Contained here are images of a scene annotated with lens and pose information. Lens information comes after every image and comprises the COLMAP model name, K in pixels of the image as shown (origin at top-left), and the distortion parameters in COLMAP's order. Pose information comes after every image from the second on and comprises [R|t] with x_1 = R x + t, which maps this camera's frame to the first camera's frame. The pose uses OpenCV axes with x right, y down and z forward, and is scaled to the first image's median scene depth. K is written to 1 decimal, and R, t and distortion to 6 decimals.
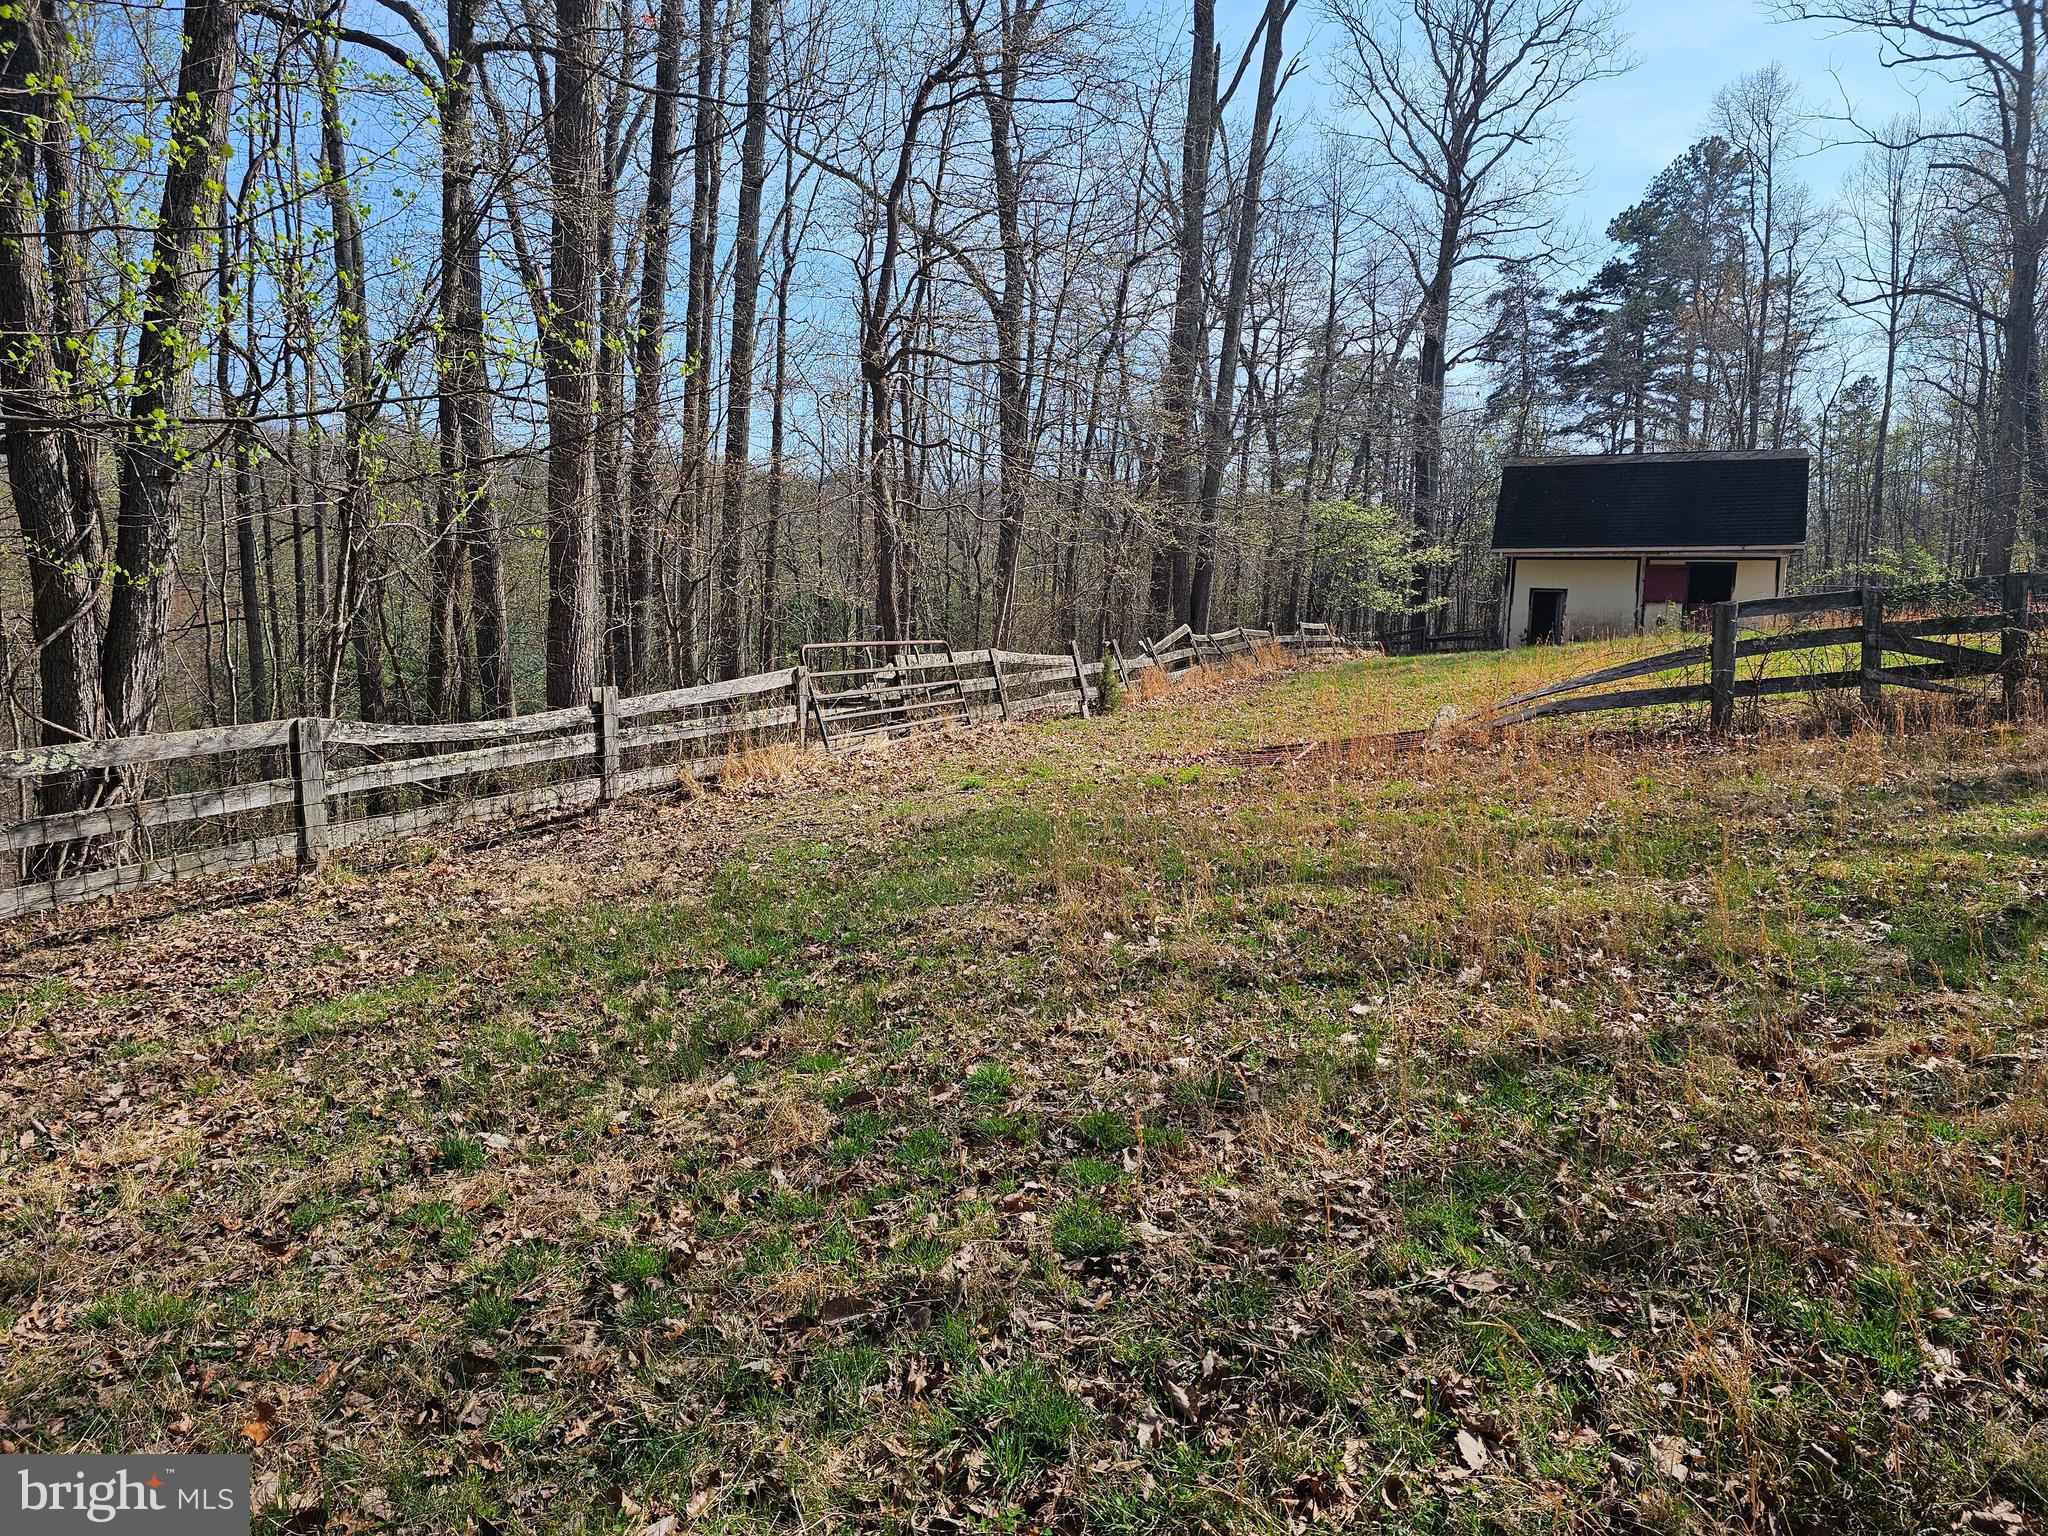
lens RADIAL K [[1381.2, 0, 1035.6], [0, 1381.2, 765.2], [0, 0, 1]] dist [0.013292, -0.005876]
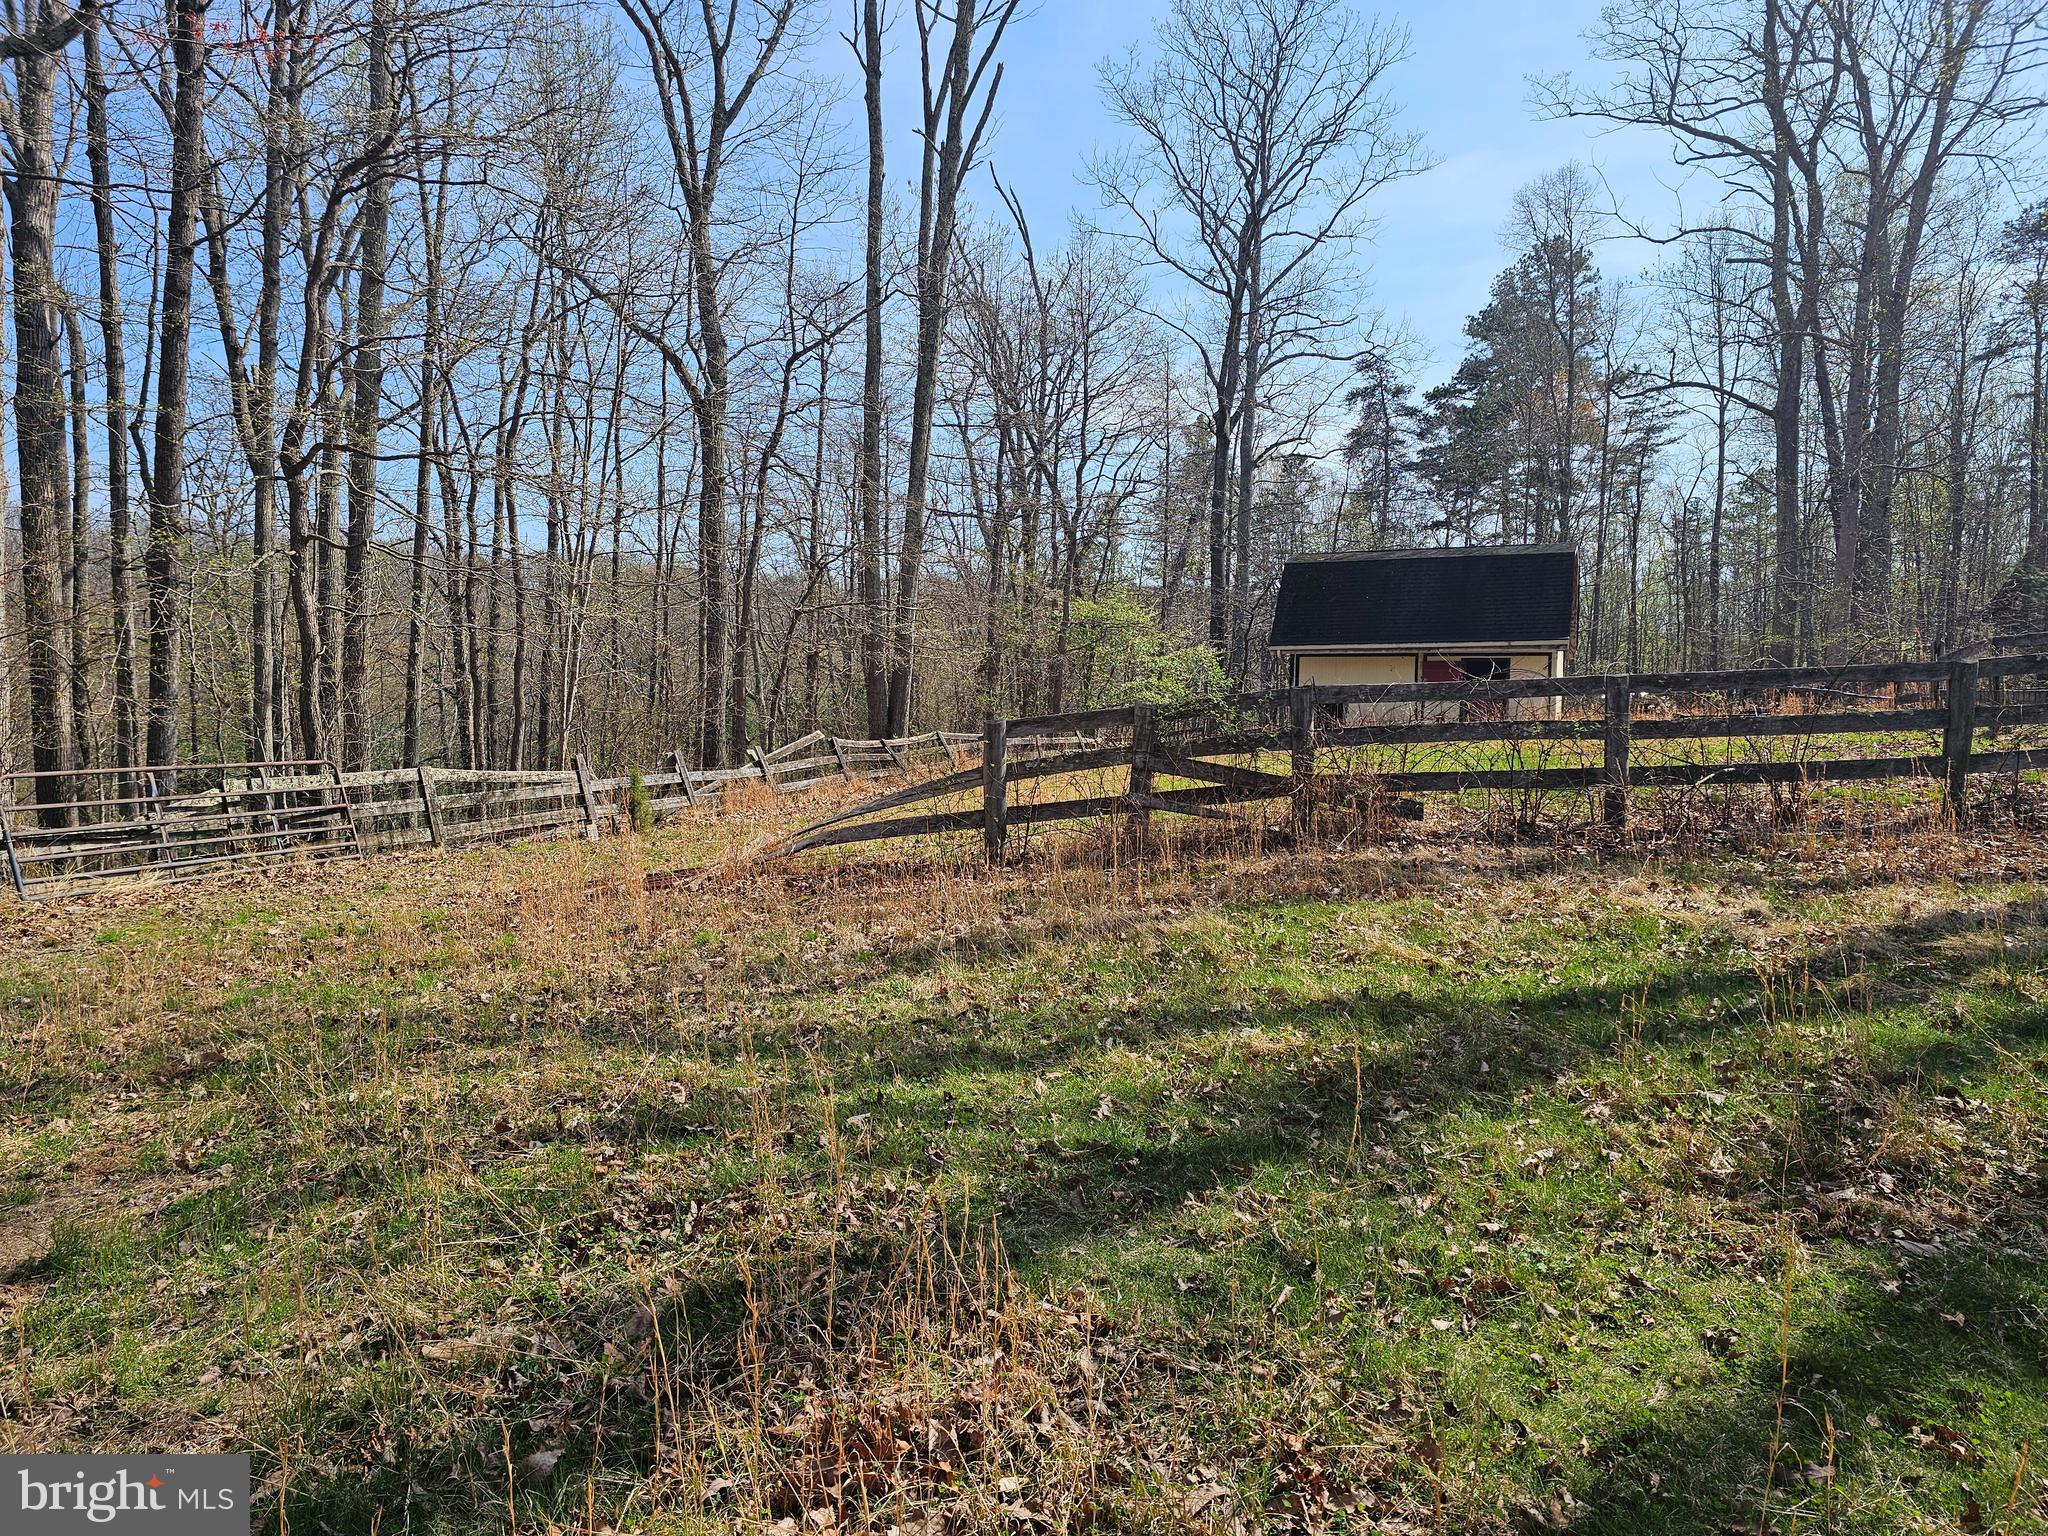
lens RADIAL K [[1381.2, 0, 1011.8], [0, 1381.2, 779.3], [0, 0, 1]] dist [0.013292, -0.005876]
pose [[0.999940, -0.009645, 0.005203, 0.185294], [0.009932, 0.998248, -0.058327, -0.010107], [-0.004632, 0.058375, 0.998284, 0.044822]]
